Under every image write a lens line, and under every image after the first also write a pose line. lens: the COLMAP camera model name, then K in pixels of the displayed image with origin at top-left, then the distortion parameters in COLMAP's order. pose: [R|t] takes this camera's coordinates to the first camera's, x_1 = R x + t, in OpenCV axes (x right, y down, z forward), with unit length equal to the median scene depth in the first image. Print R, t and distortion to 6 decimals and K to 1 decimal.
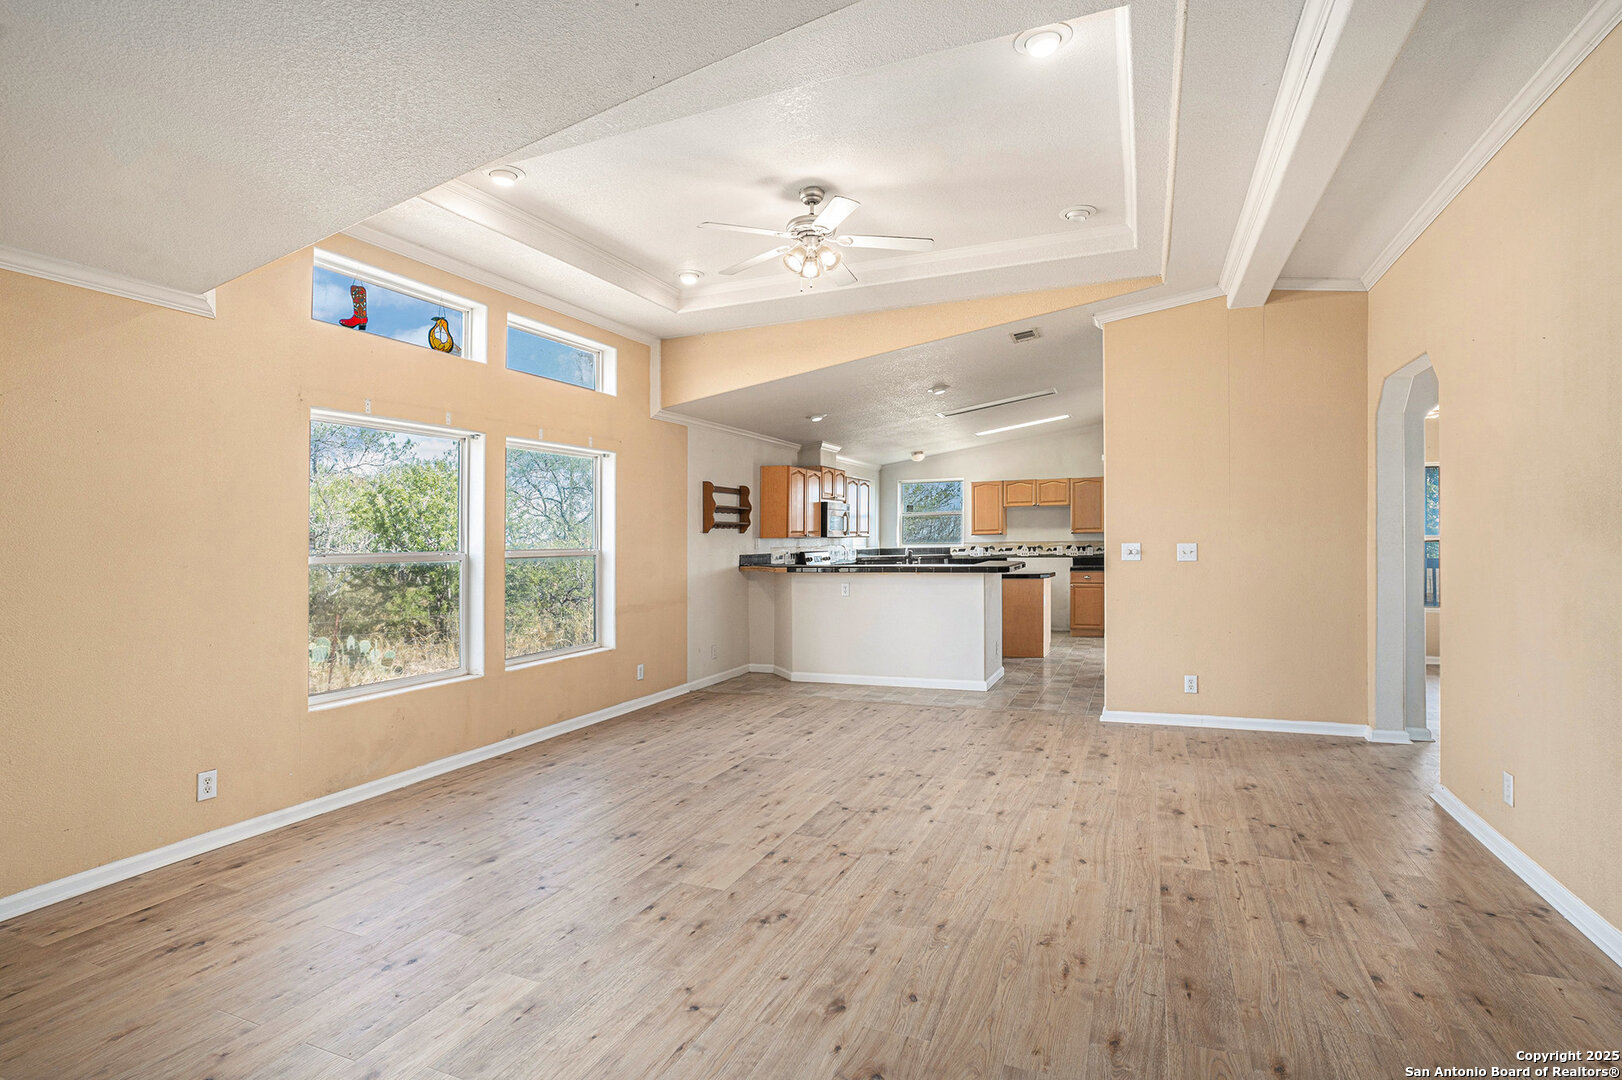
lens RADIAL K [[812.1, 0, 812.8], [0, 812.1, 553.5], [0, 0, 1]] dist [-0.079449, 0.034958]
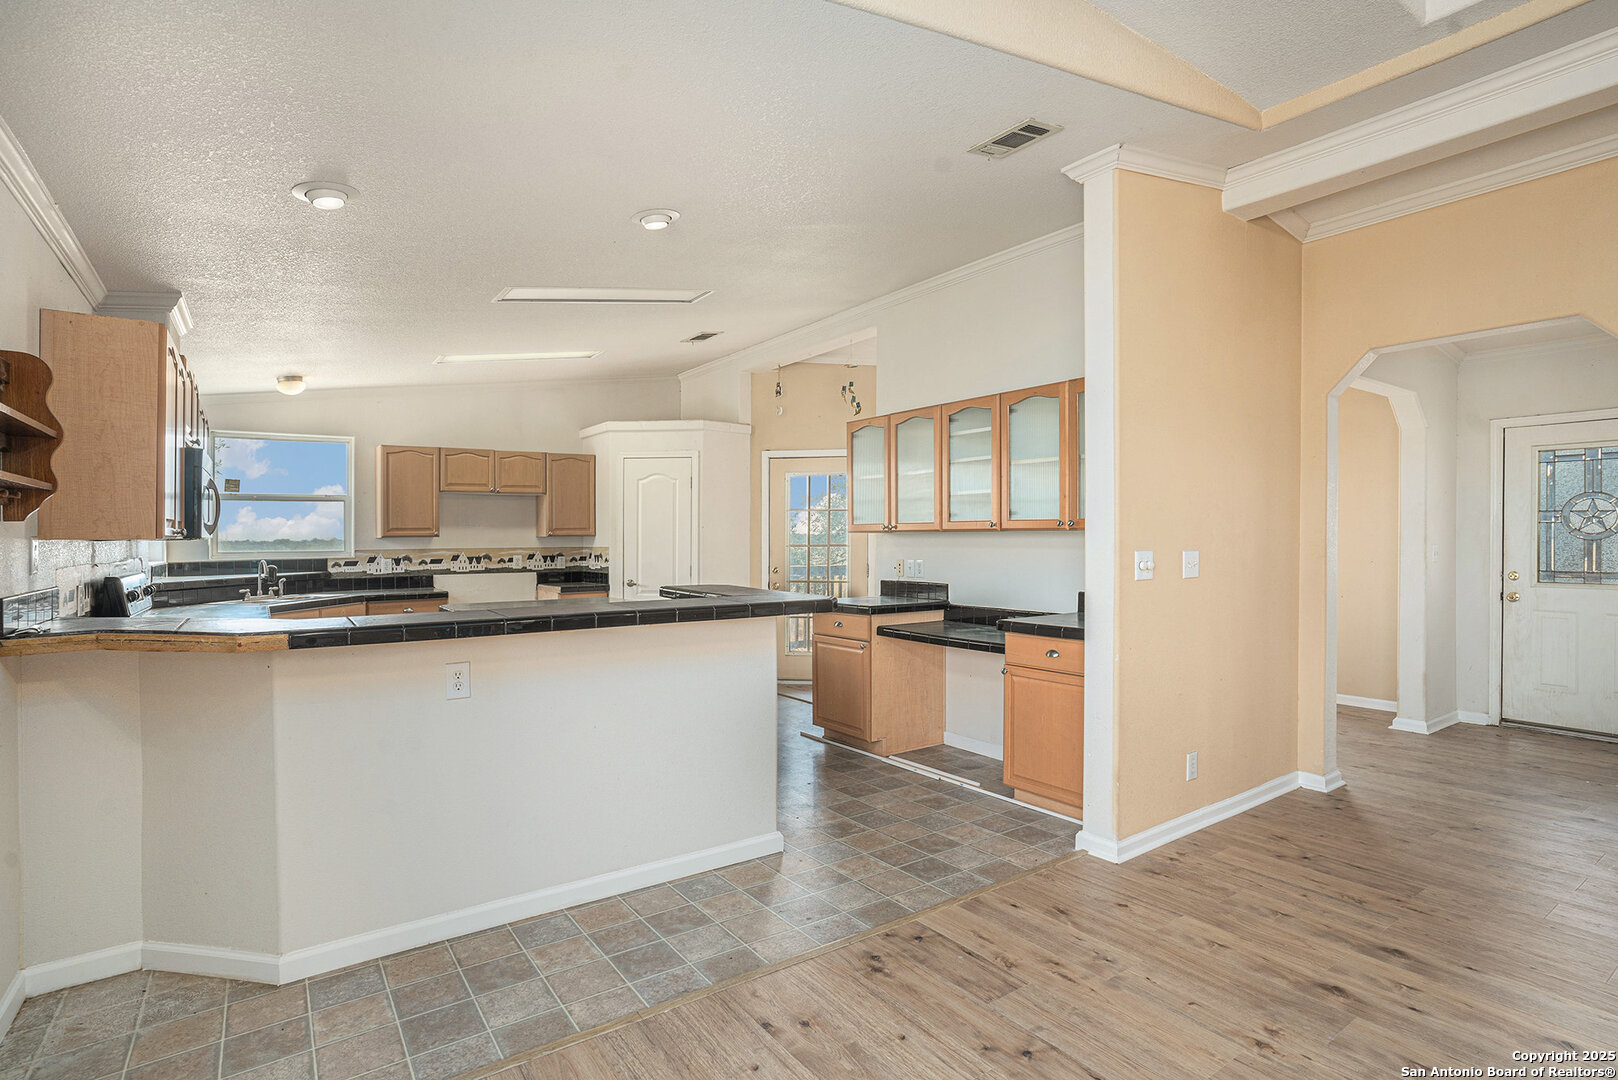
lens RADIAL K [[810.1, 0, 819.0], [0, 810.1, 534.5], [0, 0, 1]] dist [-0.079449, 0.034958]
pose [[0.522525, 0.011790, 0.852542, -0.278122], [0.014308, 0.999642, -0.022593, -0.017481], [-0.852504, 0.024004, 0.522170, 1.038722]]
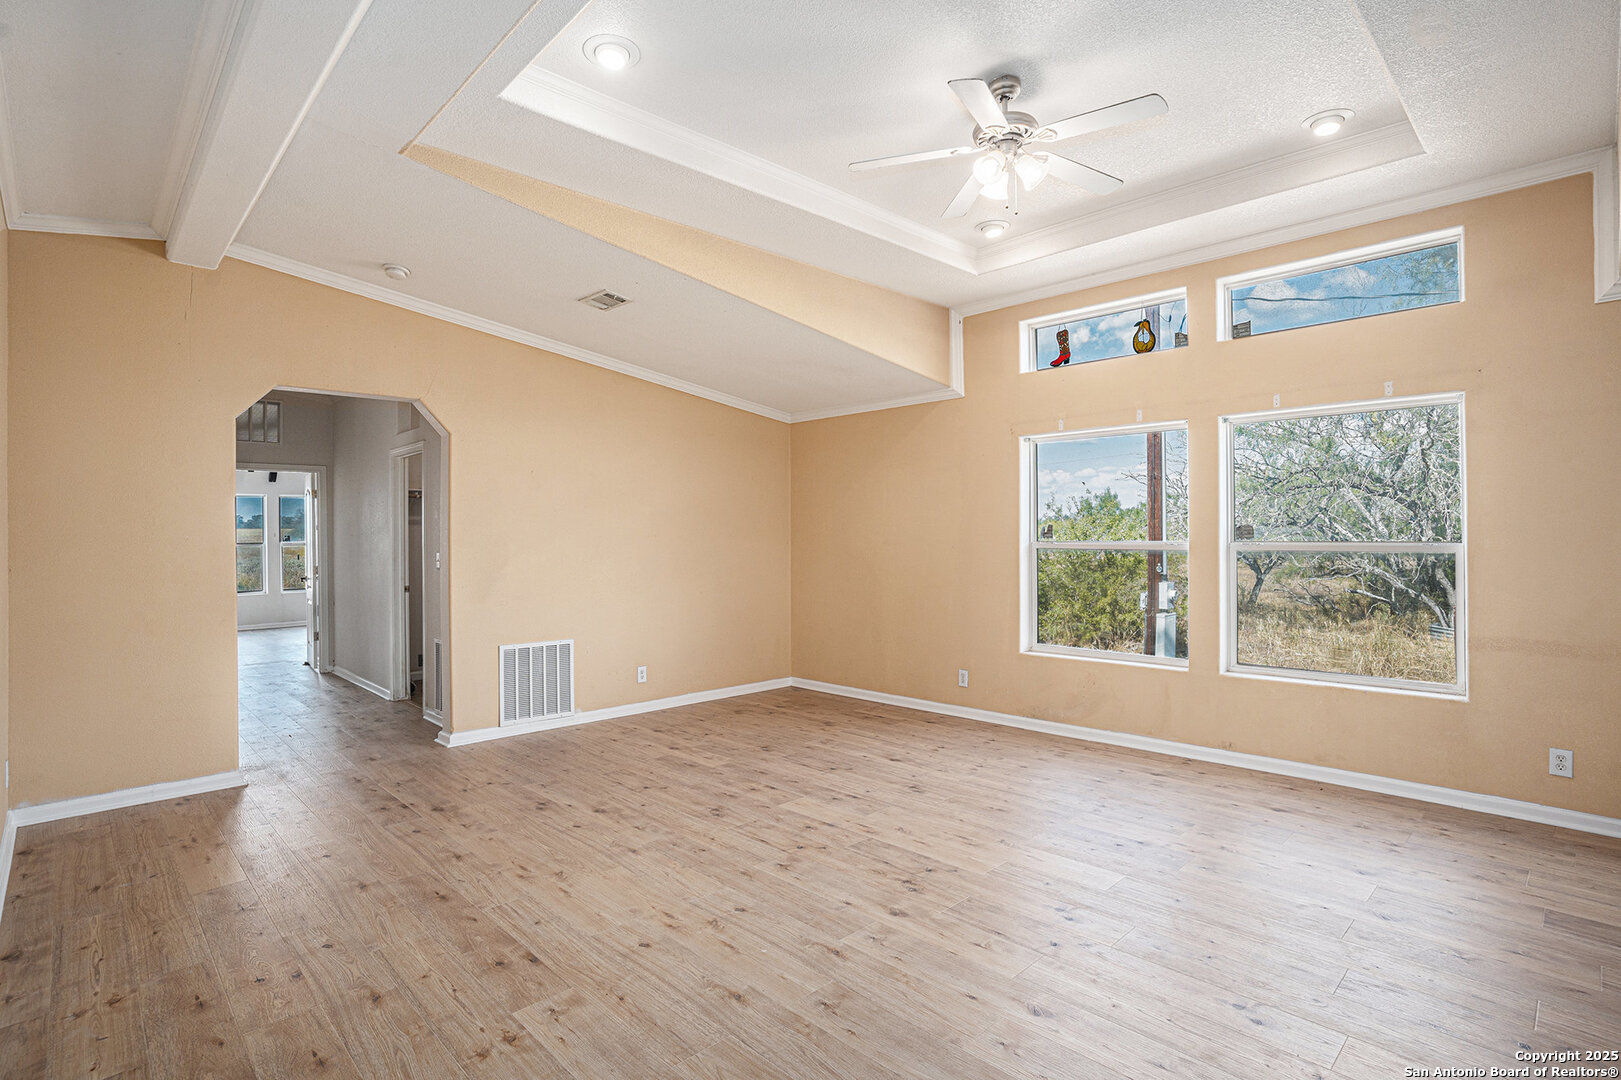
lens RADIAL K [[811.6, 0, 790.1], [0, 811.6, 533.7], [0, 0, 1]] dist [-0.079449, 0.034958]
pose [[-0.419581, 0.014783, -0.907597, 0.672440], [0.002355, 0.999882, 0.015197, -0.028560], [0.907715, 0.004239, -0.419566, 0.987140]]
